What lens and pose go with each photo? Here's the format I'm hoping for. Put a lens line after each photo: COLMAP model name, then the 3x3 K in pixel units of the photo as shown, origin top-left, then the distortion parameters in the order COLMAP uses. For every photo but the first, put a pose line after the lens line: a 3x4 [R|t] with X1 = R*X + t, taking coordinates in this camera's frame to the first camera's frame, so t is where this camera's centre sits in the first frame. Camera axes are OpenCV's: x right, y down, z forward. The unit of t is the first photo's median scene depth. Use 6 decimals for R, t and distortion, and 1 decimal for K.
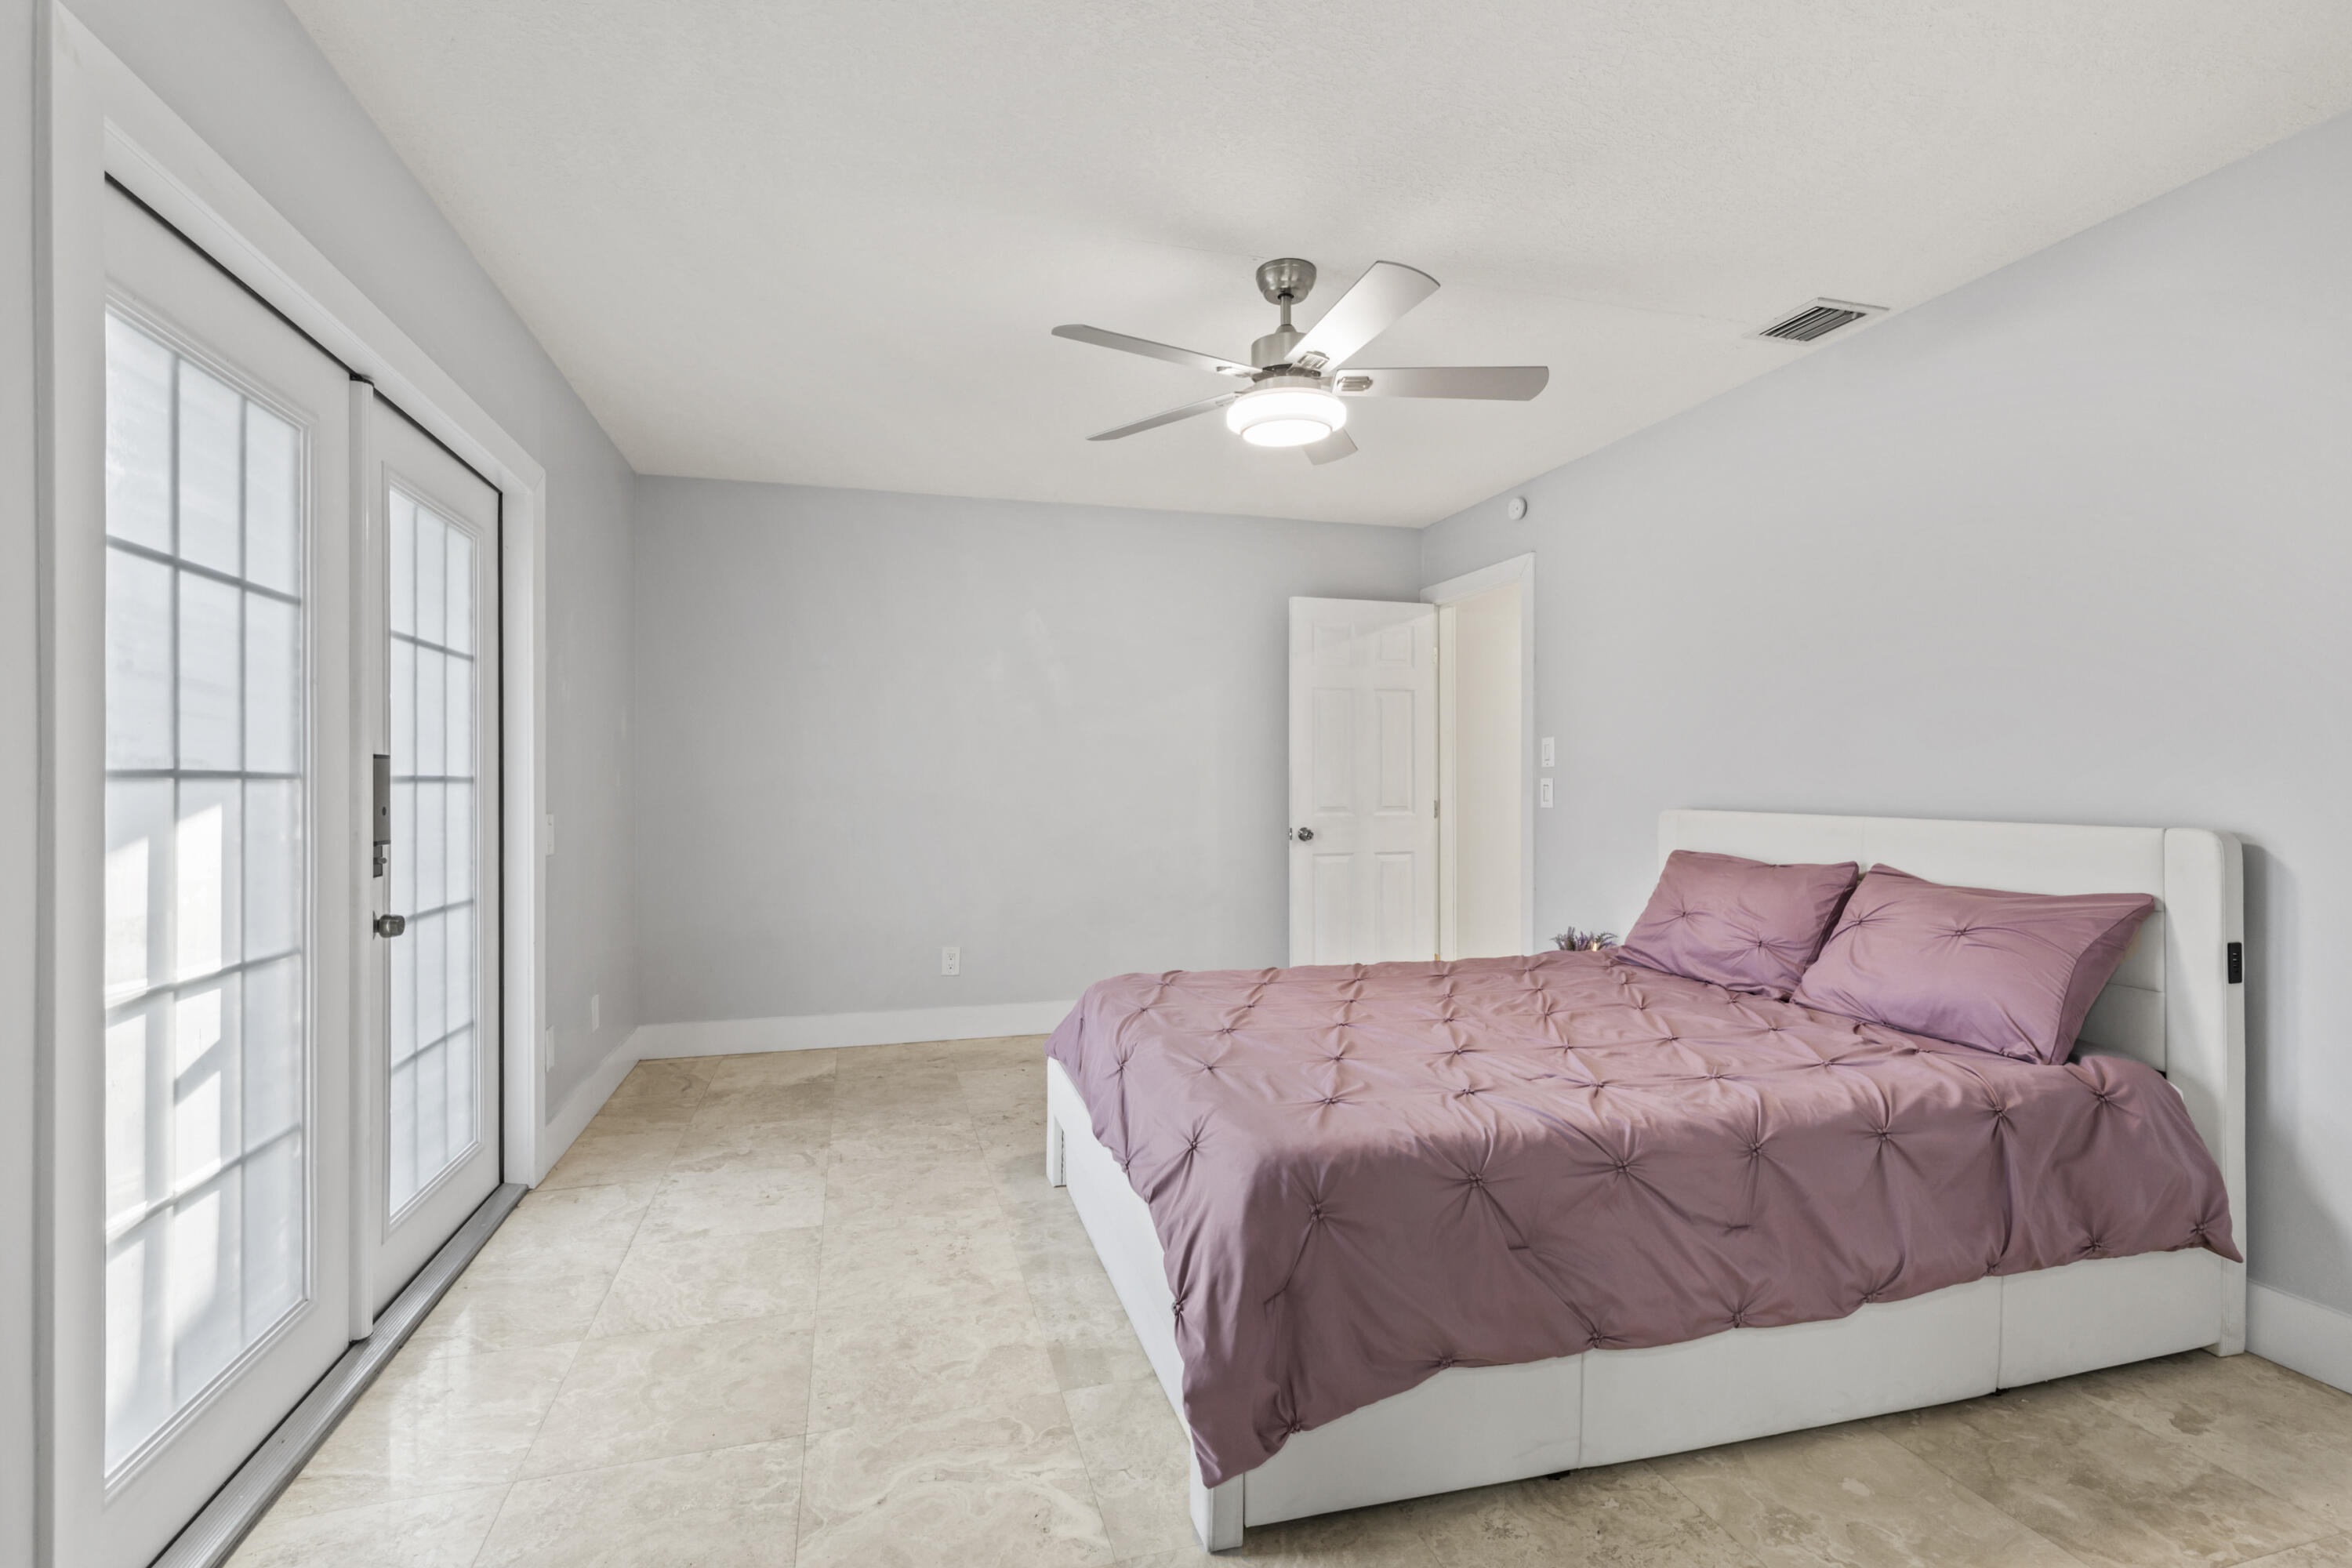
lens RADIAL K [[1091.7, 0, 1171.7], [0, 1091.7, 787.5], [0, 0, 1]] dist [0.005097, -0.000043]
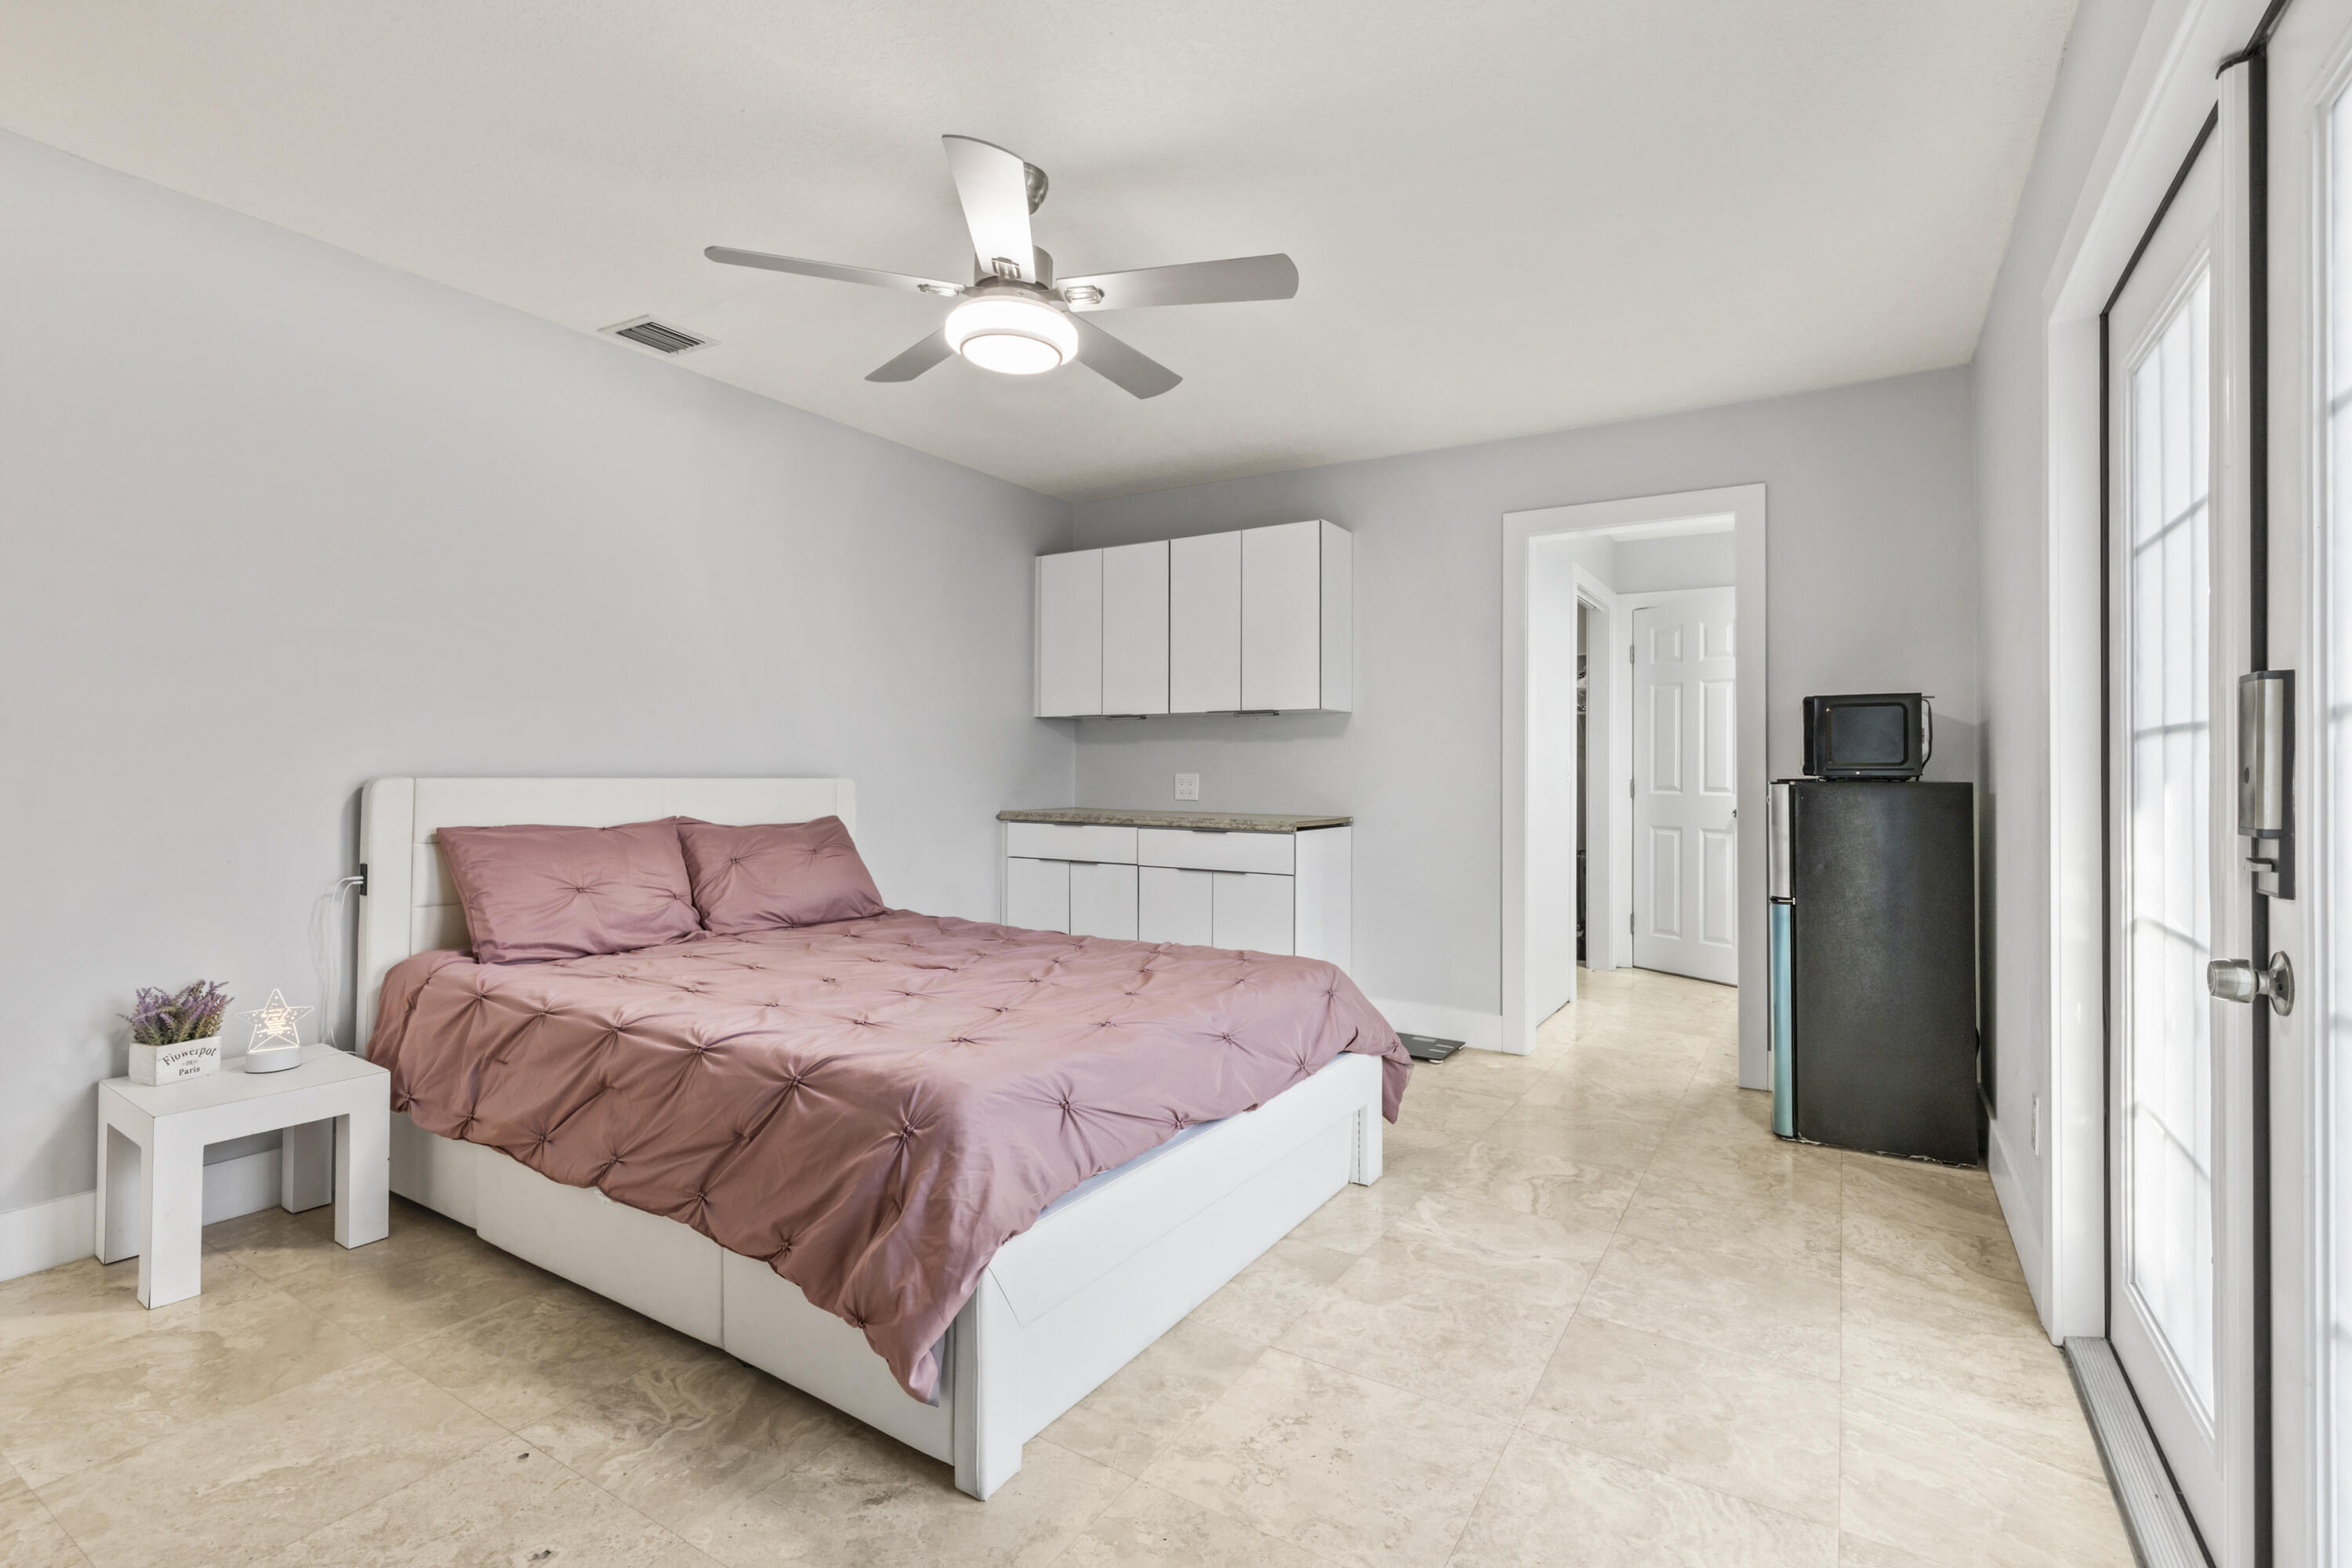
lens RADIAL K [[1091.7, 0, 1151.0], [0, 1091.7, 769.7], [0, 0, 1]] dist [0.005097, -0.000043]
pose [[-0.665668, -0.003829, 0.746238, -0.745437], [-0.002923, 0.999993, 0.002524, 0.015975], [-0.746243, -0.000501, -0.665674, 1.748973]]
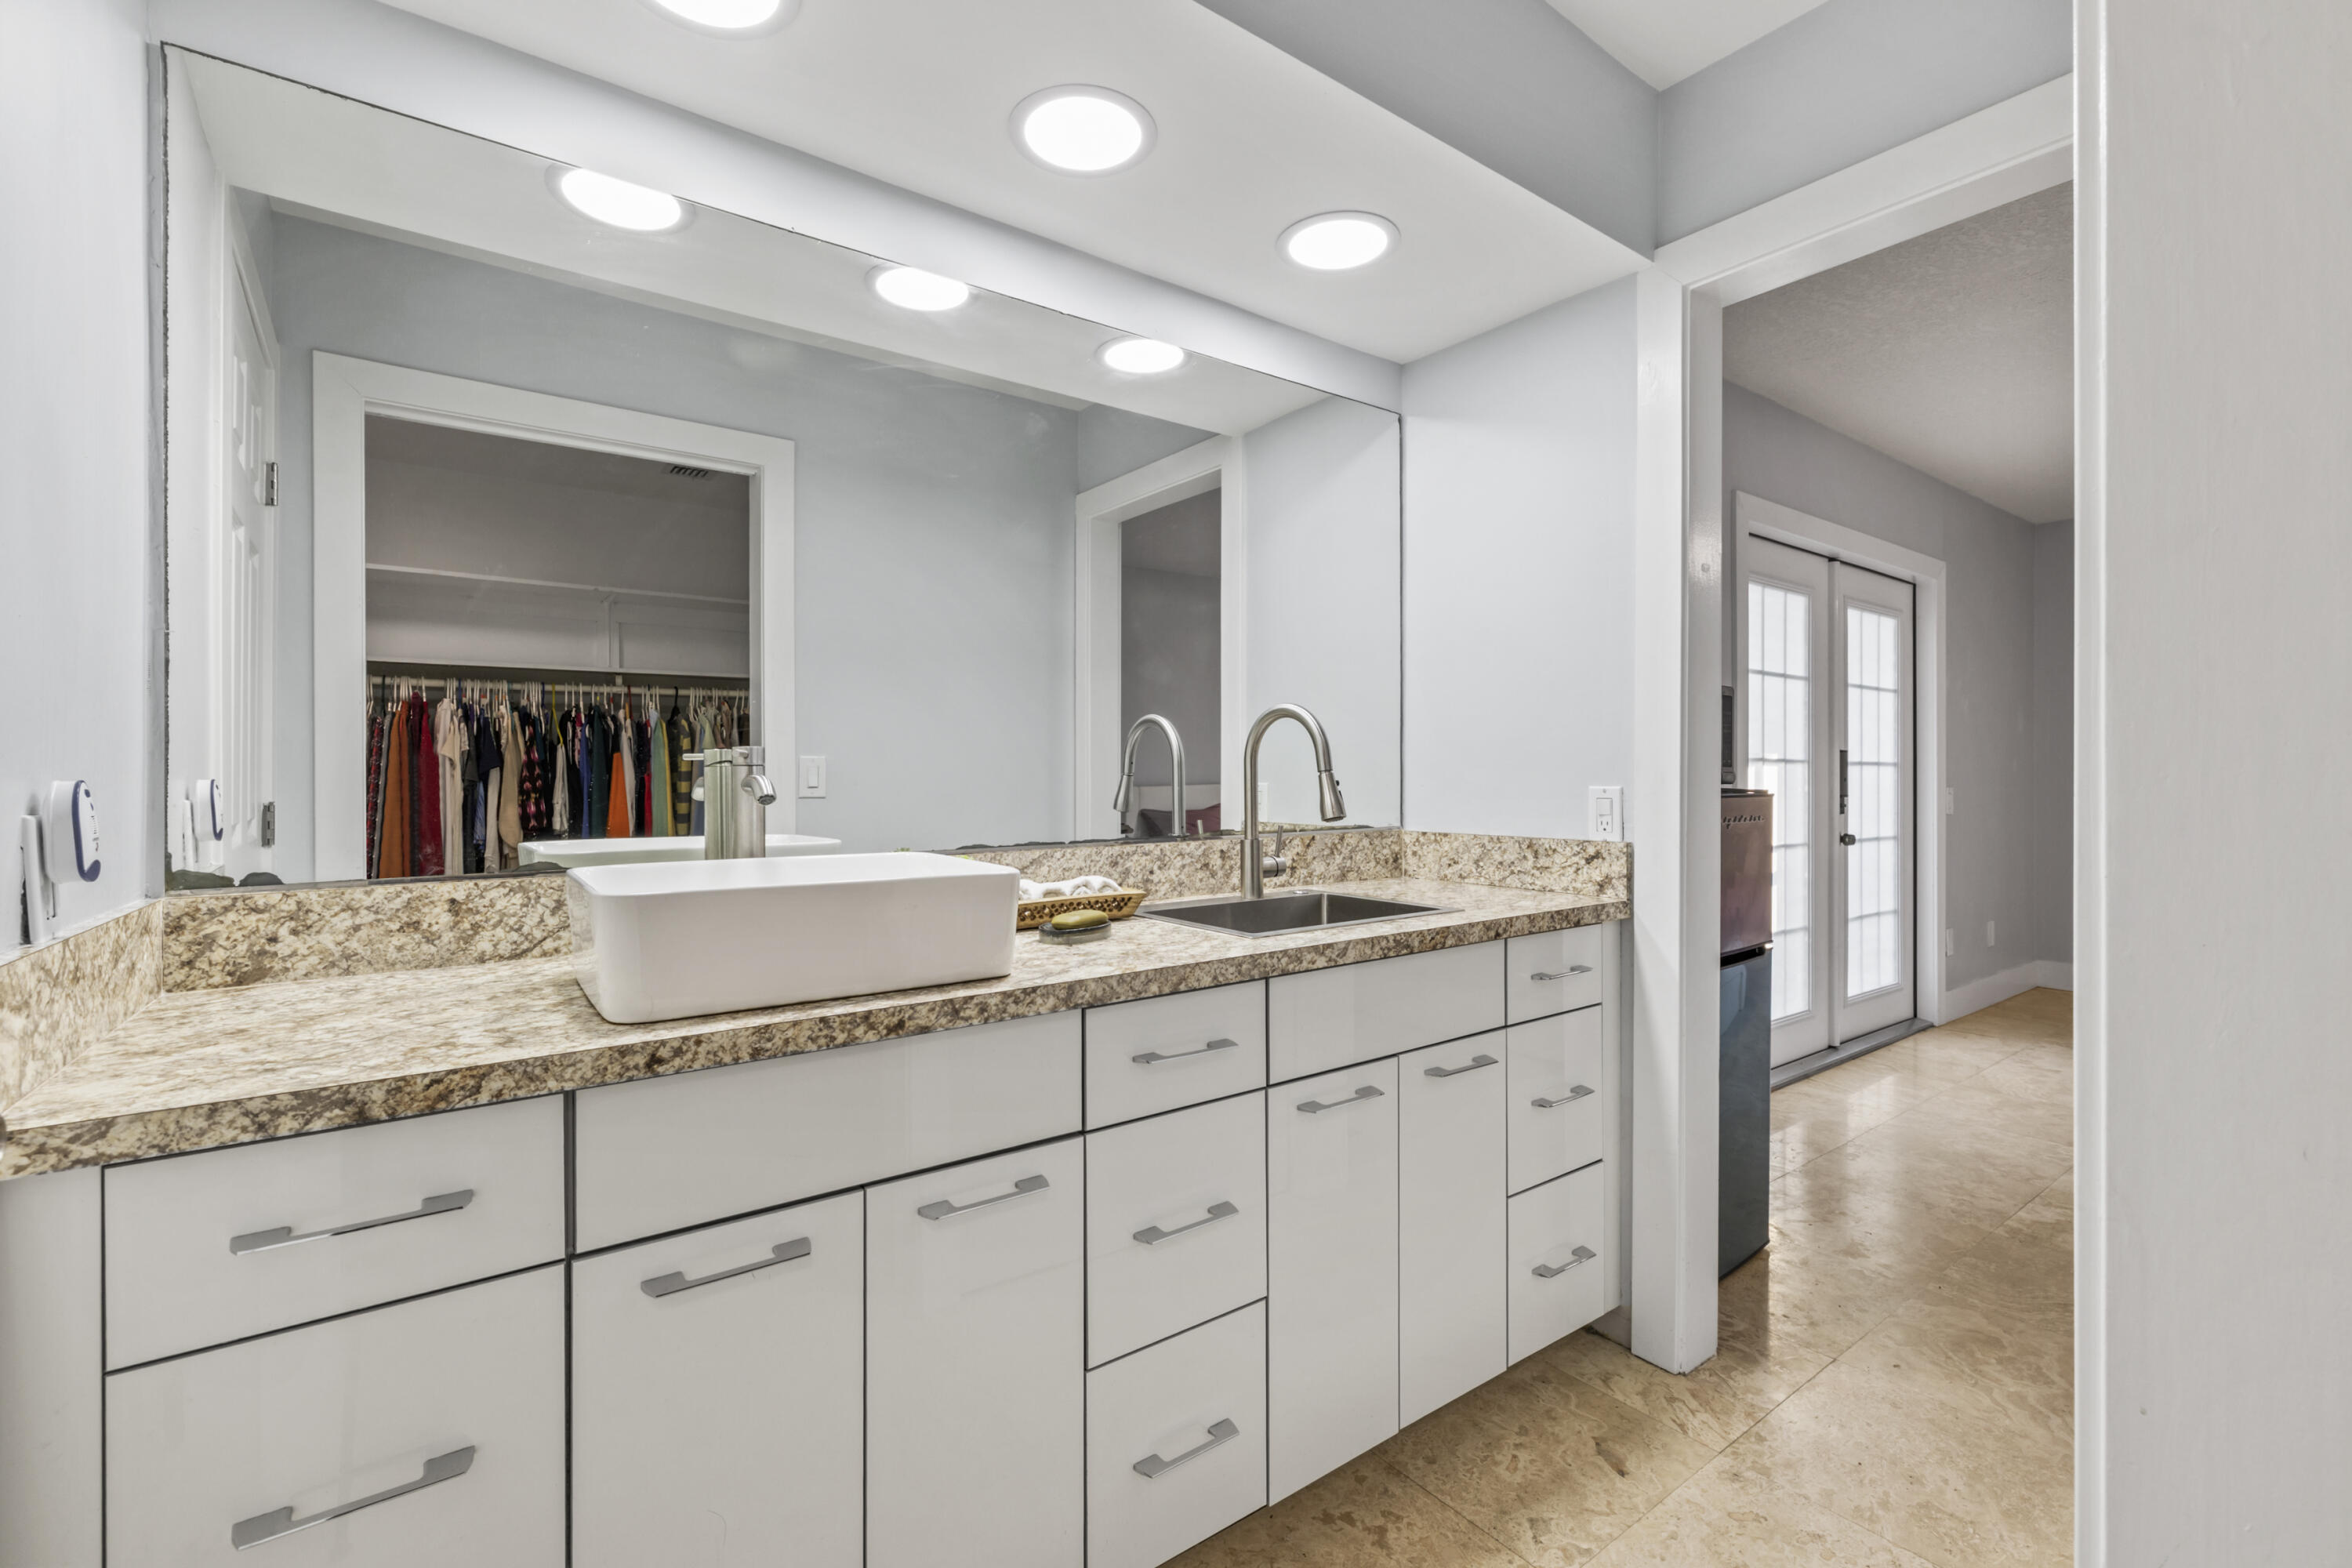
lens RADIAL K [[1040.1, 0, 1176.7], [0, 1040.1, 769.9], [0, 0, 1]] dist [0.000739, 0.001138]
pose [[0.371435, -0.005880, -0.928440, 0.526298], [-0.005088, 0.999952, -0.008368, 0.025596], [0.928445, 0.007832, 0.371387, -0.747742]]
